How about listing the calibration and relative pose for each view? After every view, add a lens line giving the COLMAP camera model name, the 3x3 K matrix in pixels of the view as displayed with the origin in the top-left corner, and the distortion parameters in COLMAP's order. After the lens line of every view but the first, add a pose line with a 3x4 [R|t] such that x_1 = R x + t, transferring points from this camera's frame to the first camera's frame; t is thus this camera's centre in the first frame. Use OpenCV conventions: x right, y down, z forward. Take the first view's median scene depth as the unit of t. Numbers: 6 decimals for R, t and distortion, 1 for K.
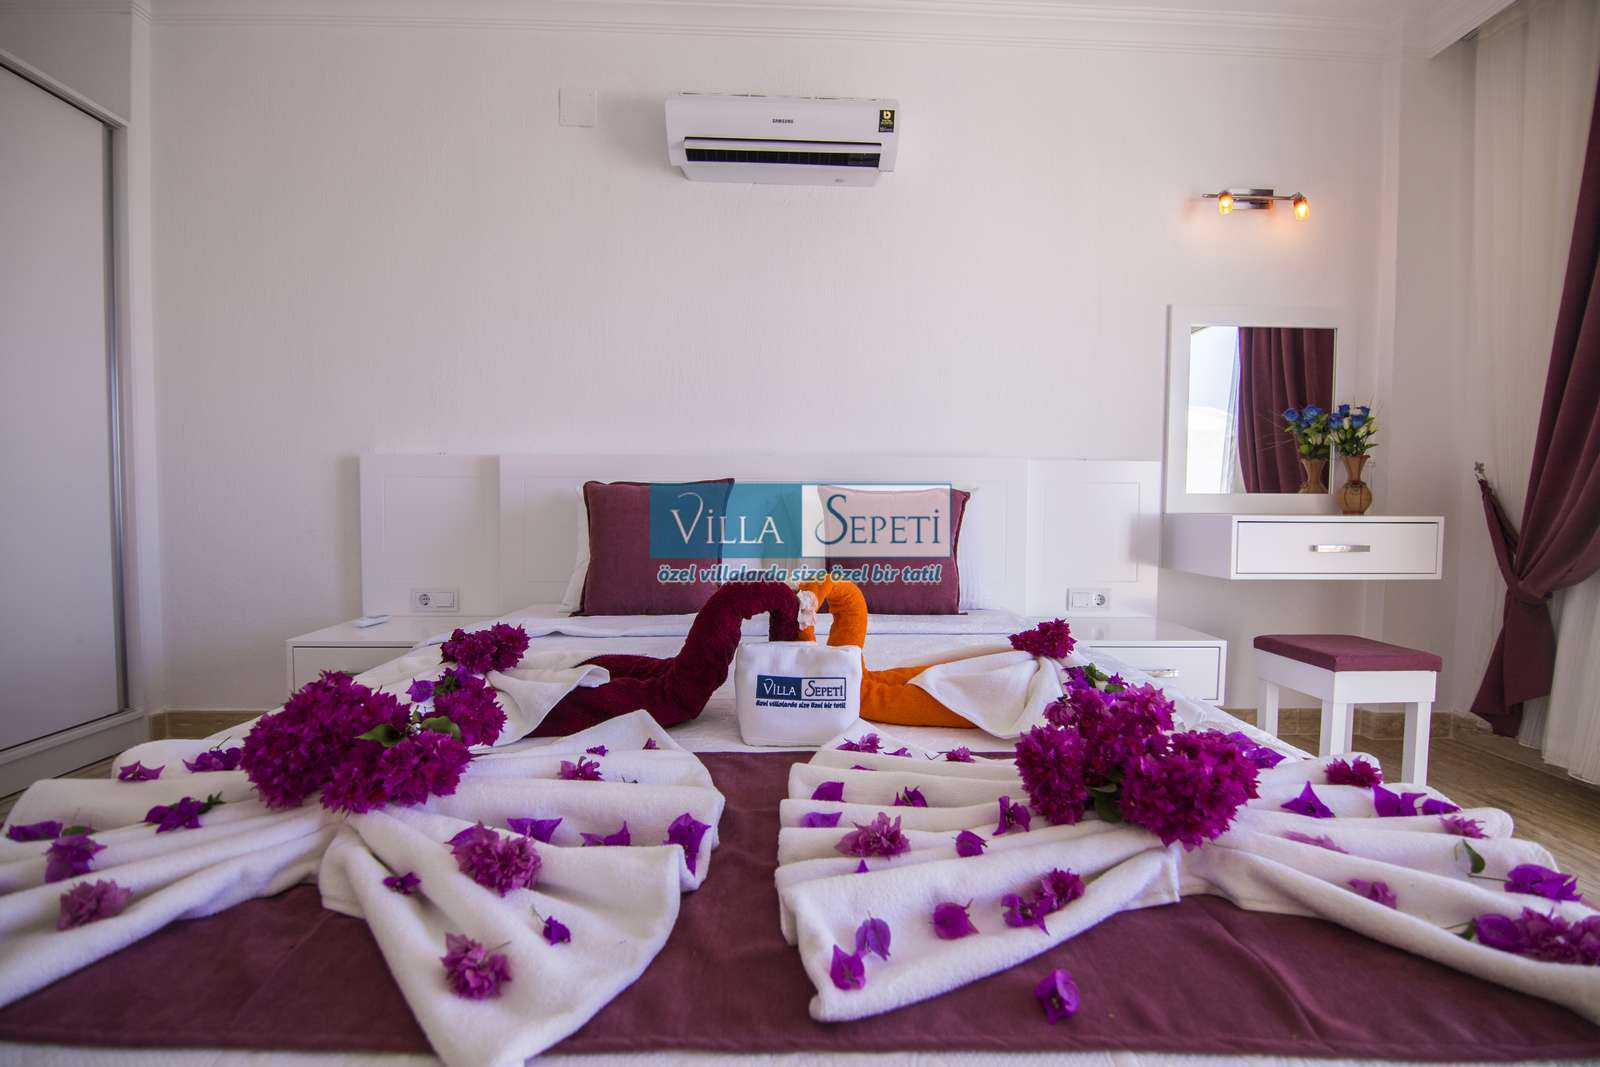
lens RADIAL K [[720.8, 0, 800.0], [0, 720.8, 533.5], [0, 0, 1]] dist [0.014284, -0.018591]
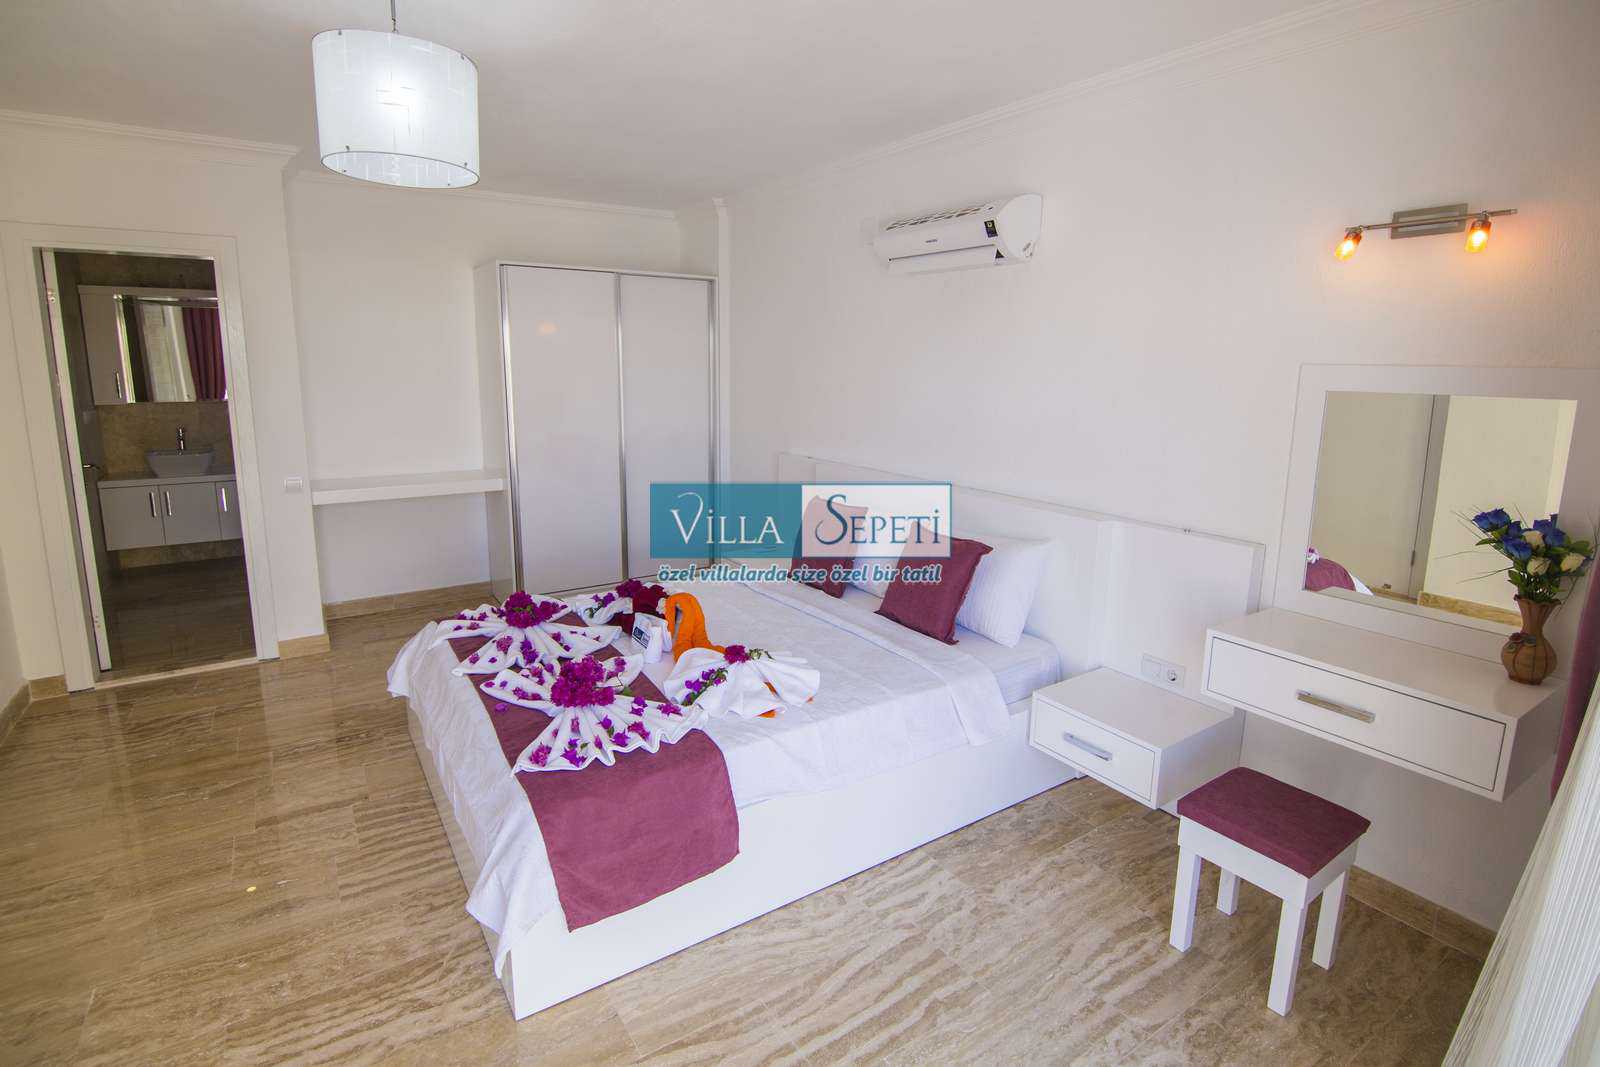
lens RADIAL K [[736.9, 0, 800.0], [0, 736.9, 533.5], [0, 0, 1]] dist [-0.002062, -0.000360]
pose [[0.506193, 0.189444, -0.841356, 1.126957], [-0.033677, 0.979173, 0.200215, -0.321841], [0.861762, -0.073013, 0.502030, 0.081121]]
